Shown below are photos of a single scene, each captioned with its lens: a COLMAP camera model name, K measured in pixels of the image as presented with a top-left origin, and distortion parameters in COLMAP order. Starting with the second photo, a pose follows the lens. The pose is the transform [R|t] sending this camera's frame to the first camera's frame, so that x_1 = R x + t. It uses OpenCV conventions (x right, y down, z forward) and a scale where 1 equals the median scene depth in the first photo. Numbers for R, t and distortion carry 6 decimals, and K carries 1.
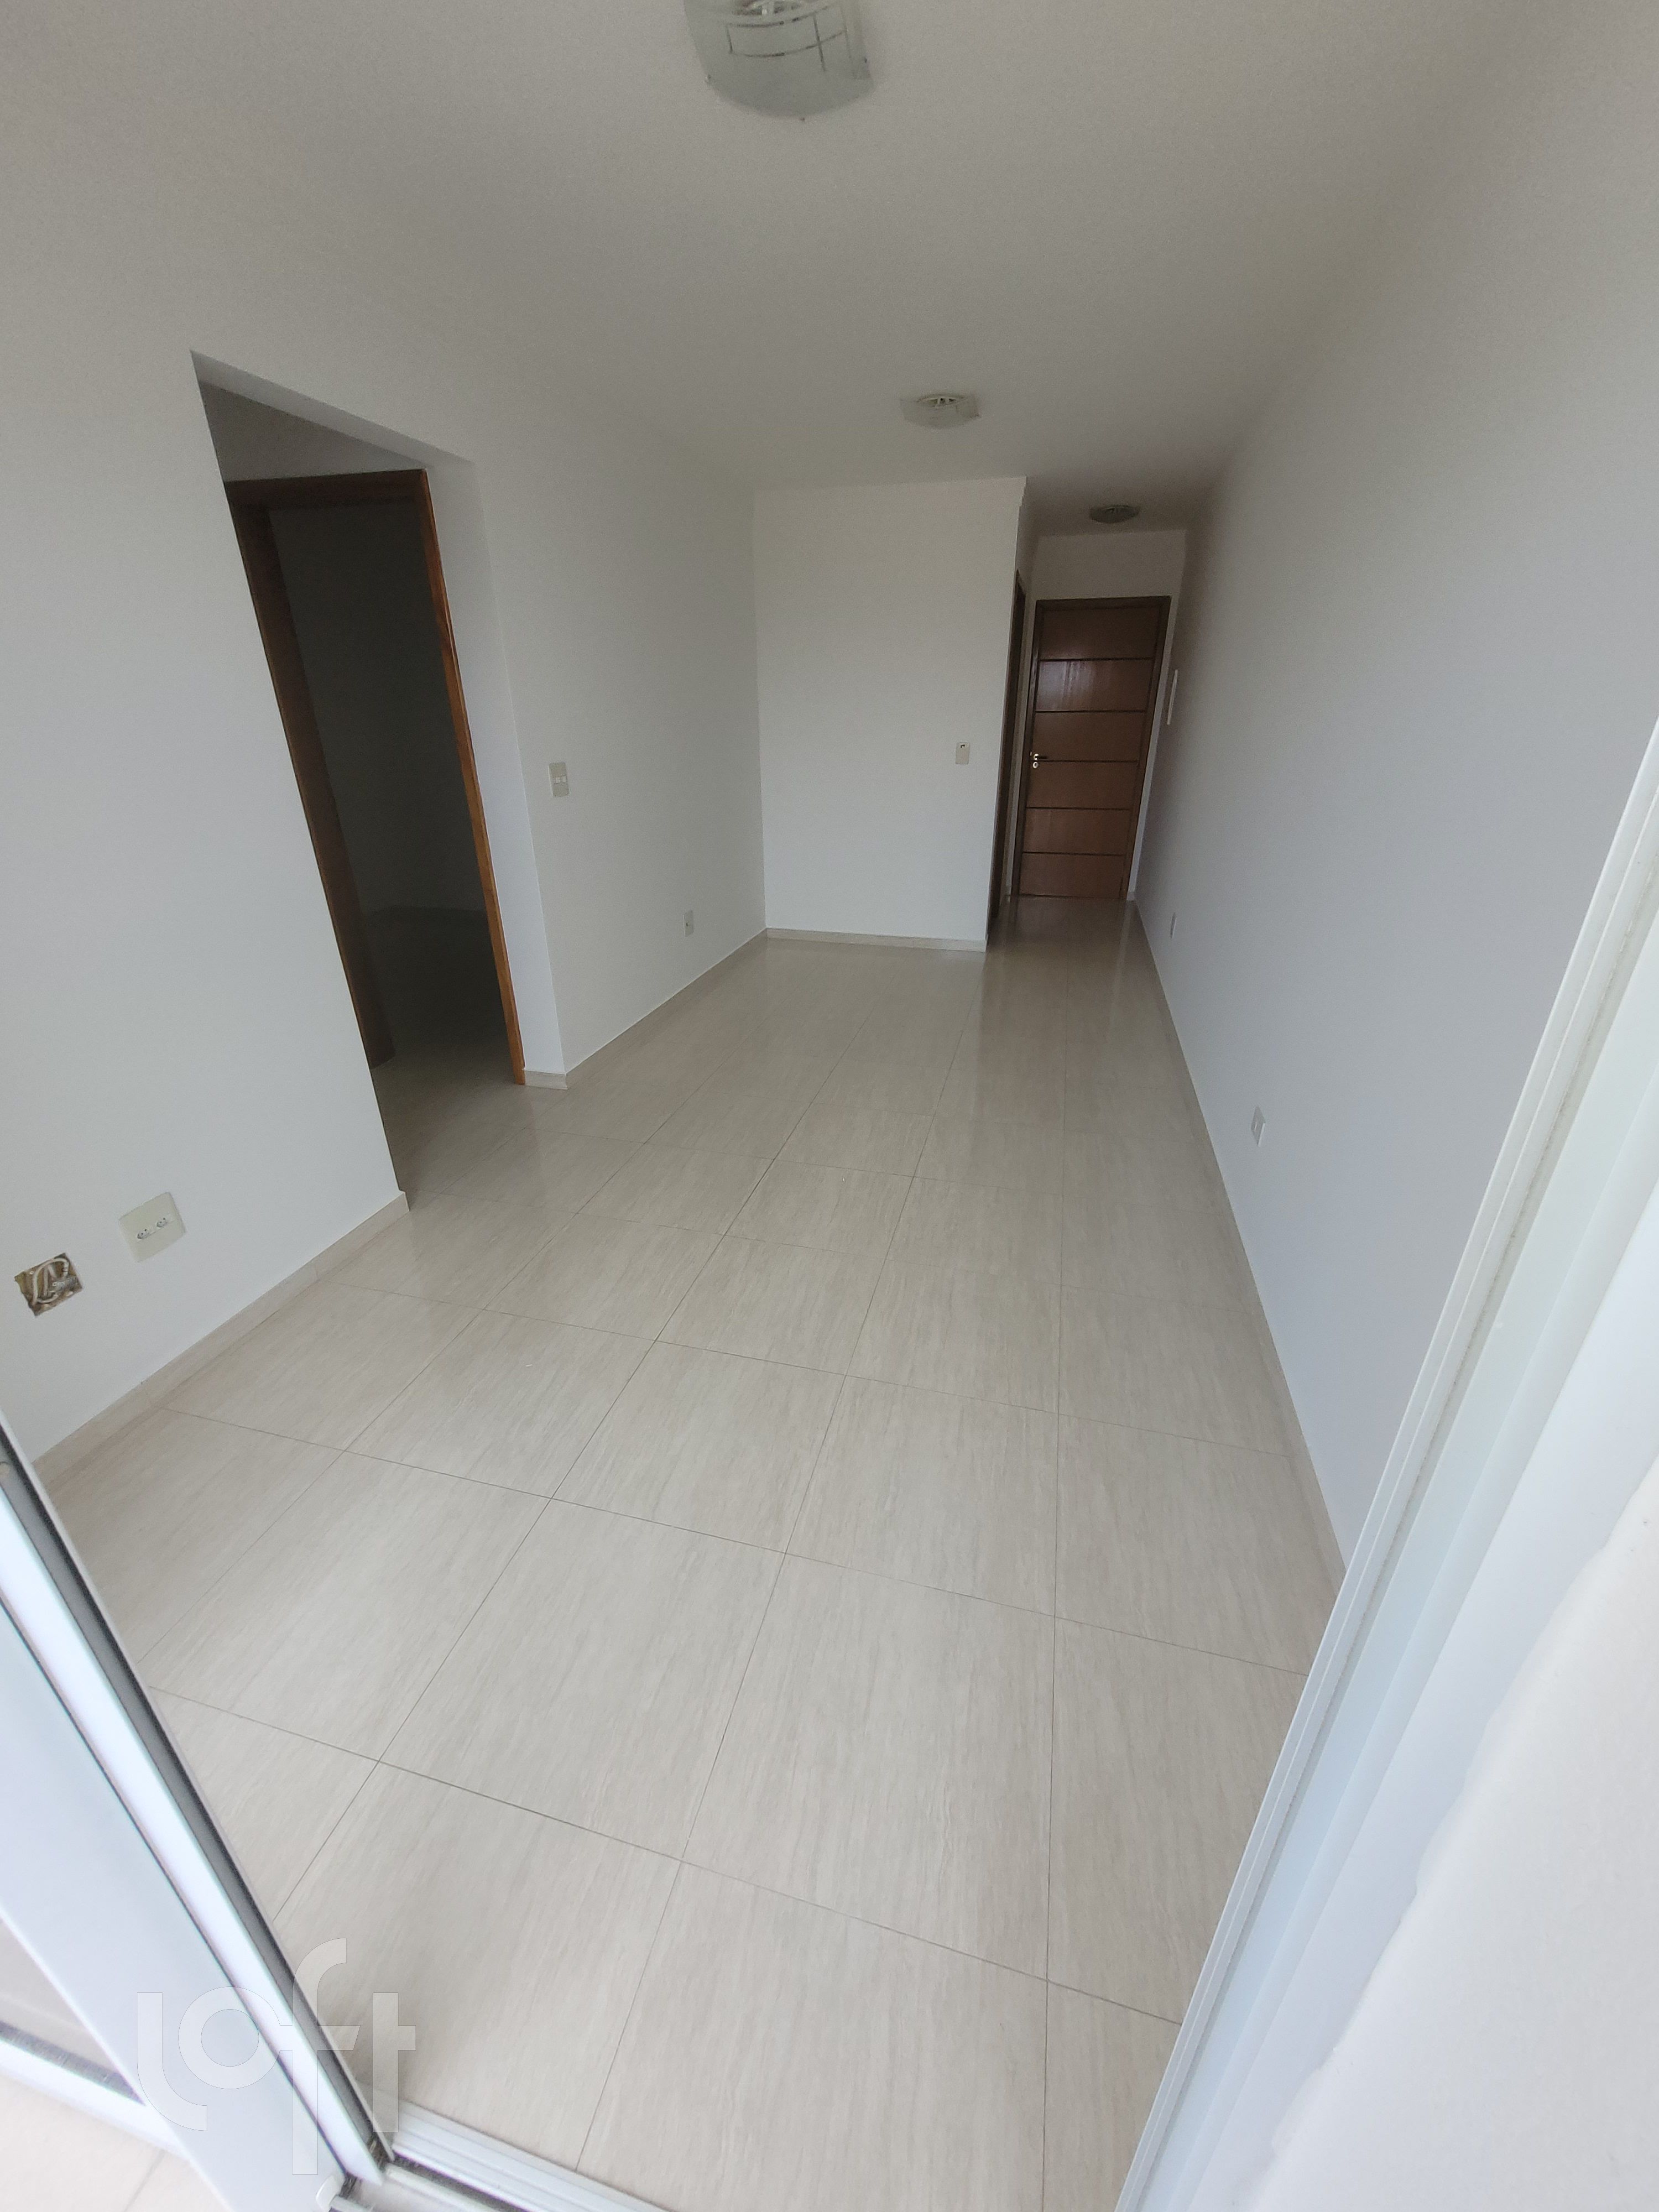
lens RADIAL K [[864.0, 0, 831.5], [0, 864.0, 1106.7], [0, 0, 1]] dist [0.006083, -0.001111]
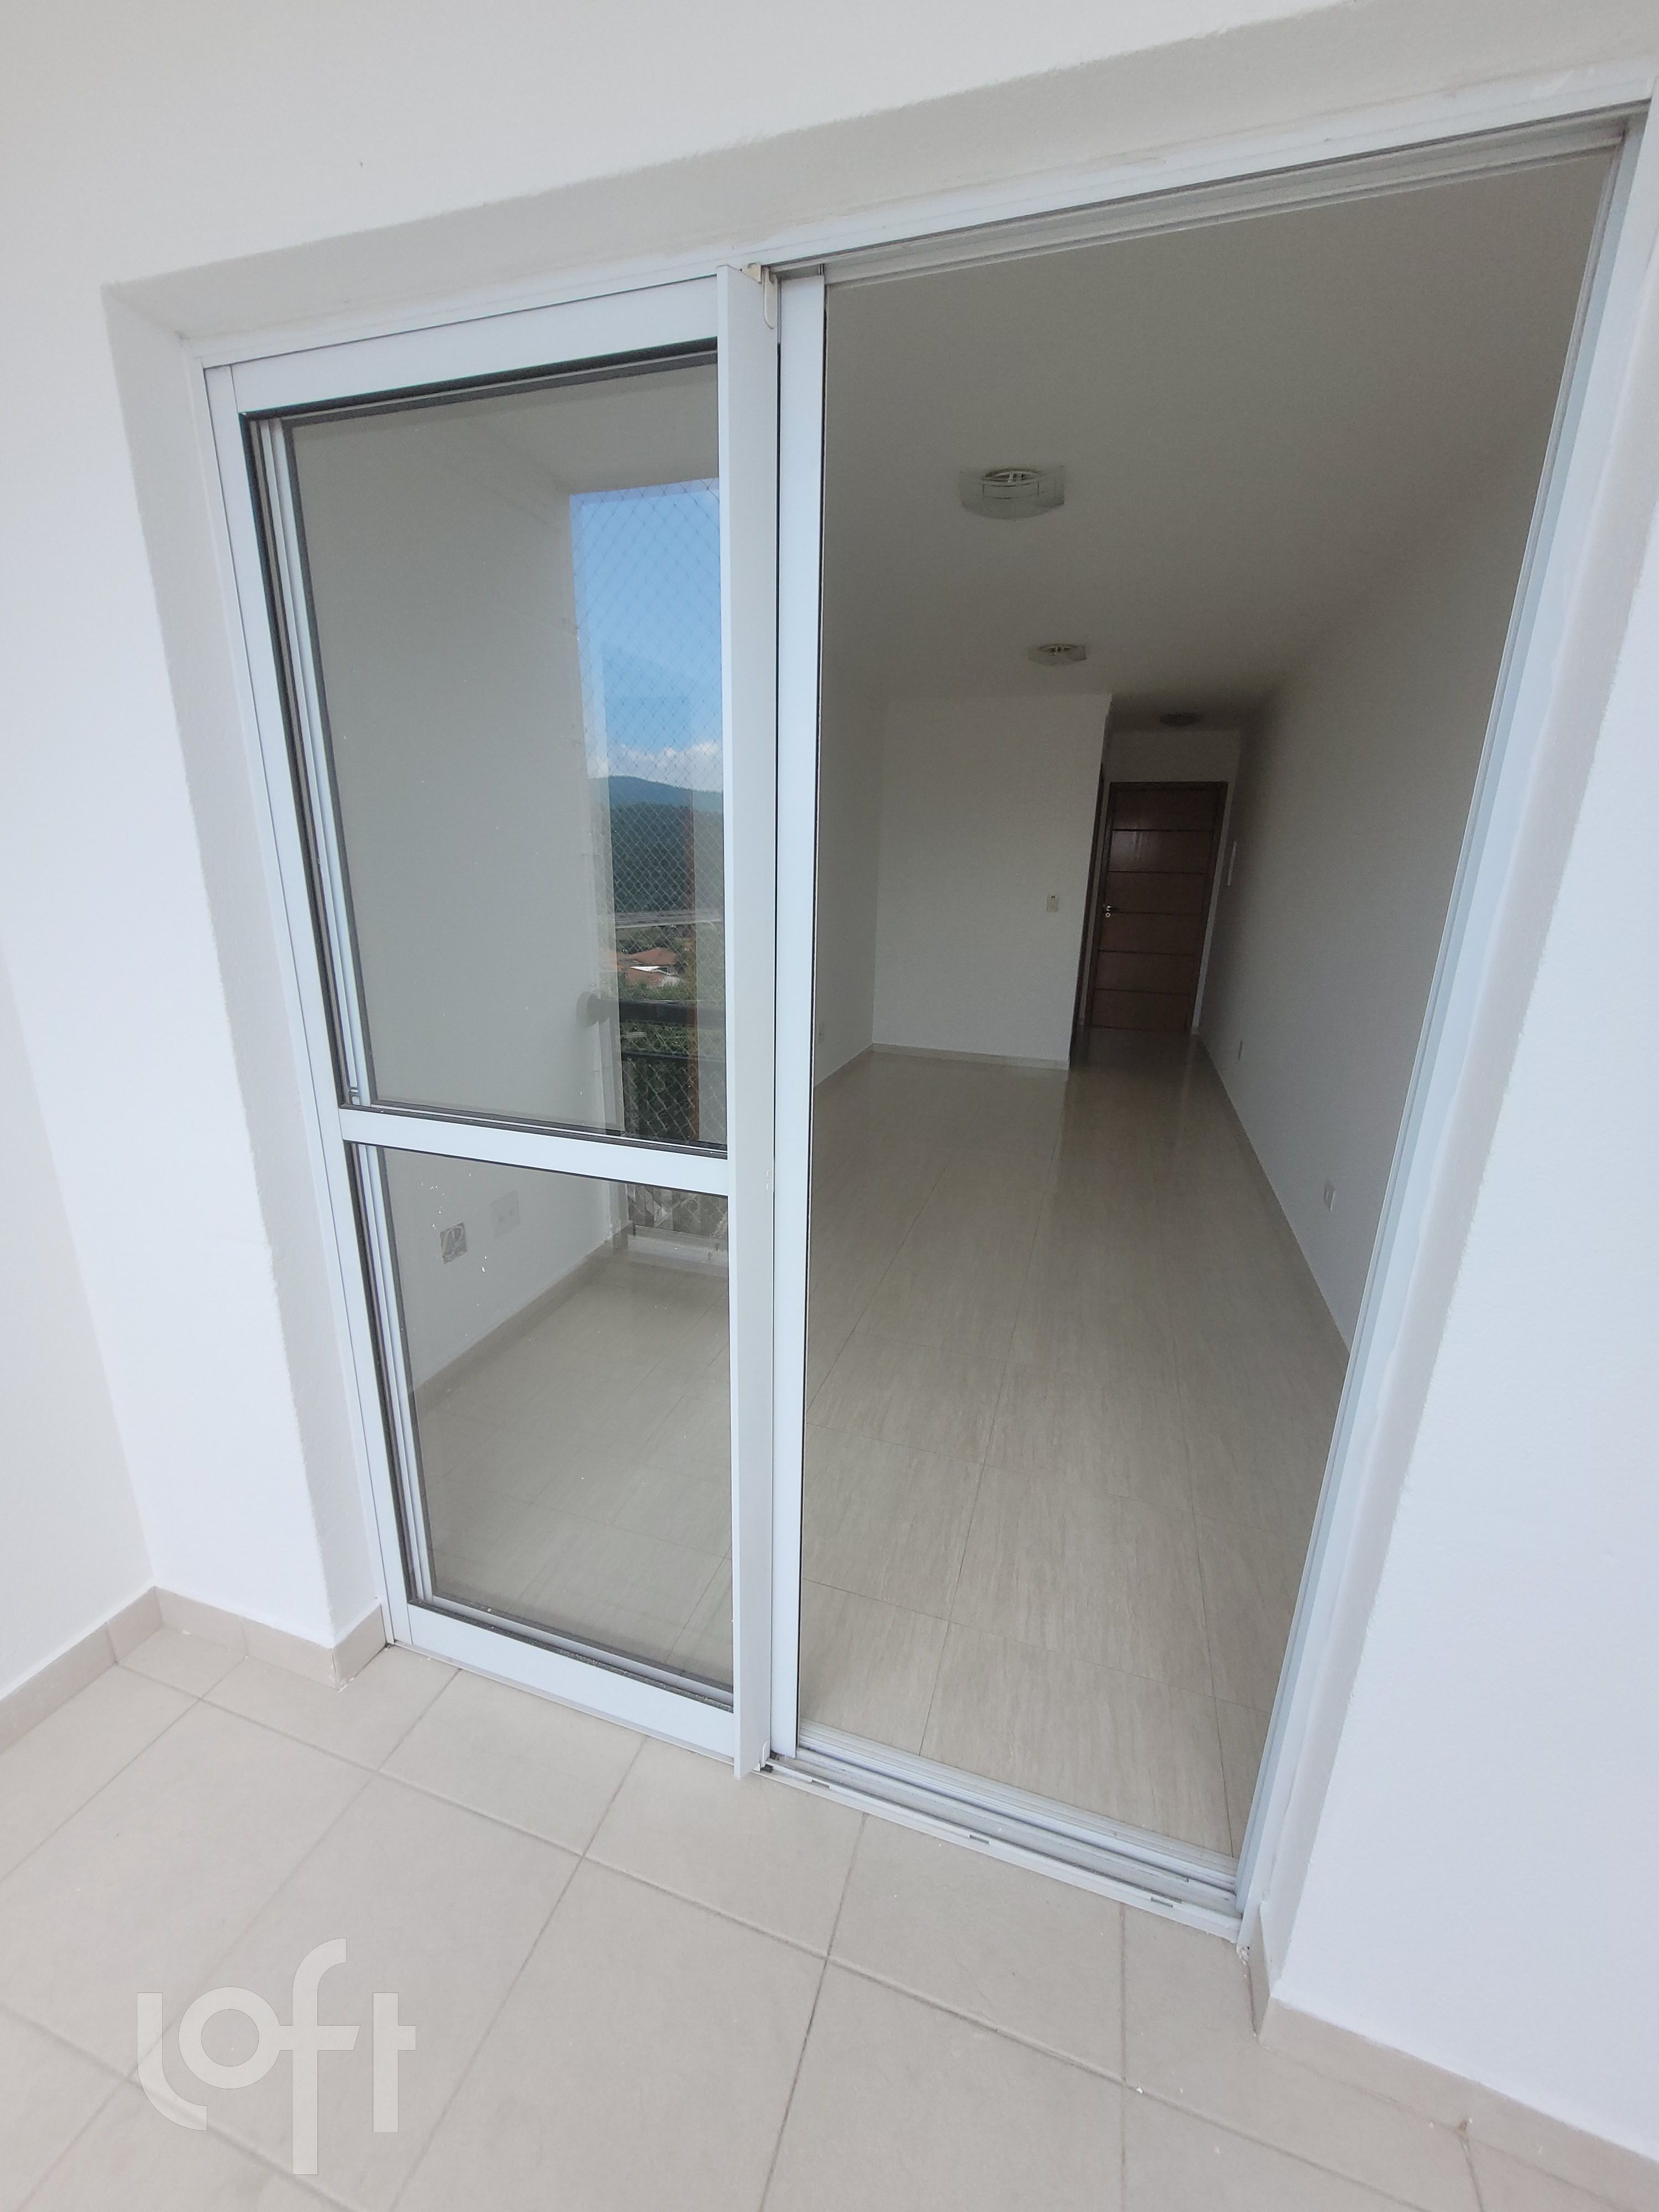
lens RADIAL K [[864.0, 0, 828.7], [0, 864.0, 1109.7], [0, 0, 1]] dist [0.006083, -0.001111]
pose [[0.997777, 0.040704, -0.052759, -0.120882], [-0.048144, 0.987748, -0.148445, 0.090105], [0.046071, 0.150655, 0.987512, -0.207203]]
